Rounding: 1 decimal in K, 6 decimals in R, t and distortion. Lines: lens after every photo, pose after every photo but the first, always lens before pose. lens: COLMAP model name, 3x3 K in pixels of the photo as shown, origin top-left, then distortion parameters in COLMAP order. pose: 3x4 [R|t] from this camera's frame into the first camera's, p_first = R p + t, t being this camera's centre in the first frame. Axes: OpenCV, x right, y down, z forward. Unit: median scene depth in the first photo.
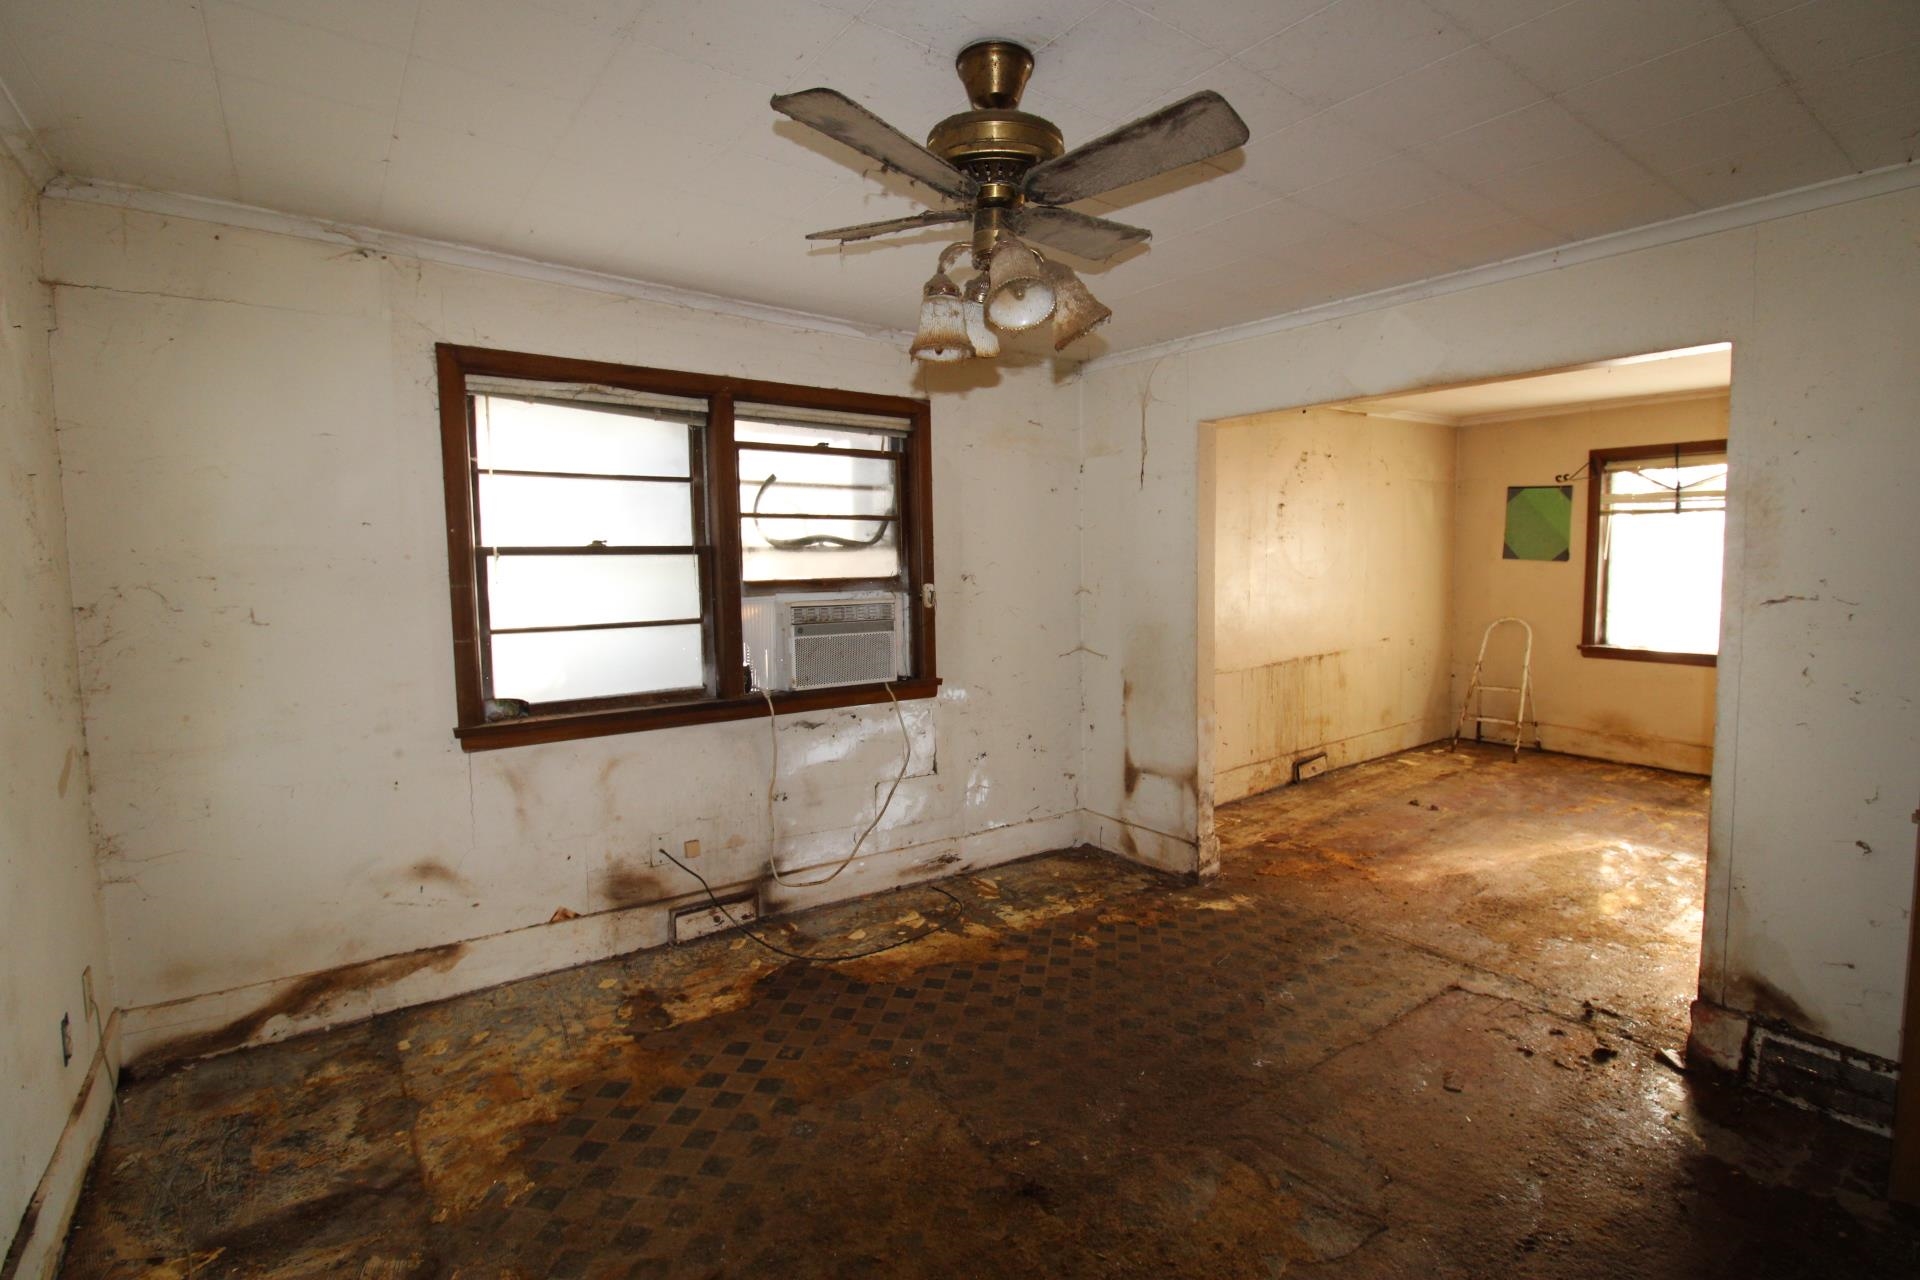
lens RADIAL K [[888.4, 0, 972.3], [0, 888.4, 624.9], [0, 0, 1]] dist [0.001354, -0.014970]
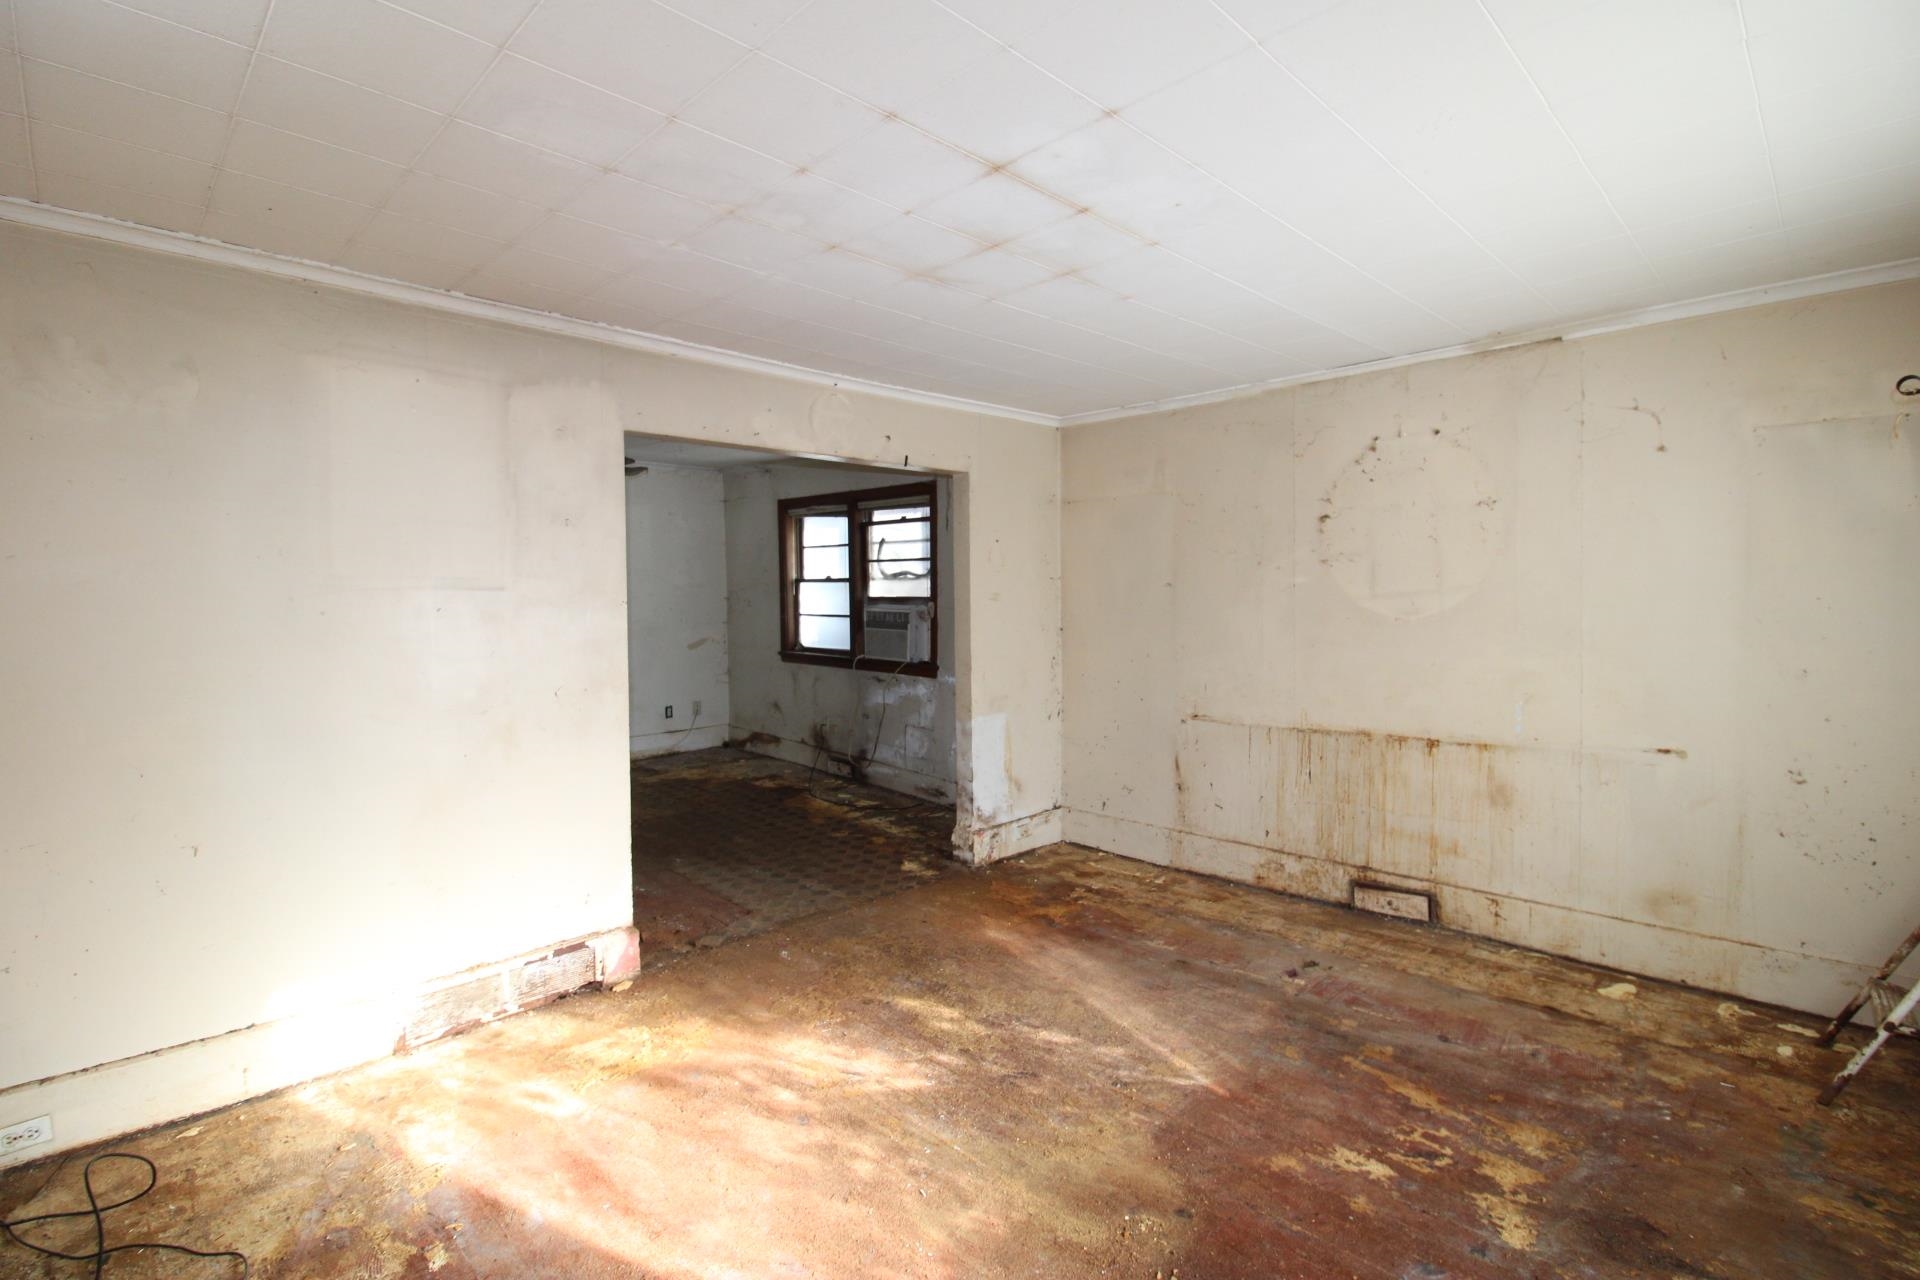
lens RADIAL K [[888.4, 0, 972.3], [0, 888.4, 624.9], [0, 0, 1]] dist [0.001354, -0.014970]
pose [[0.148723, 0.053928, -0.987407, 1.542223], [-0.073697, 0.996340, 0.043316, -0.083406], [0.986129, 0.066327, 0.152153, 0.897042]]
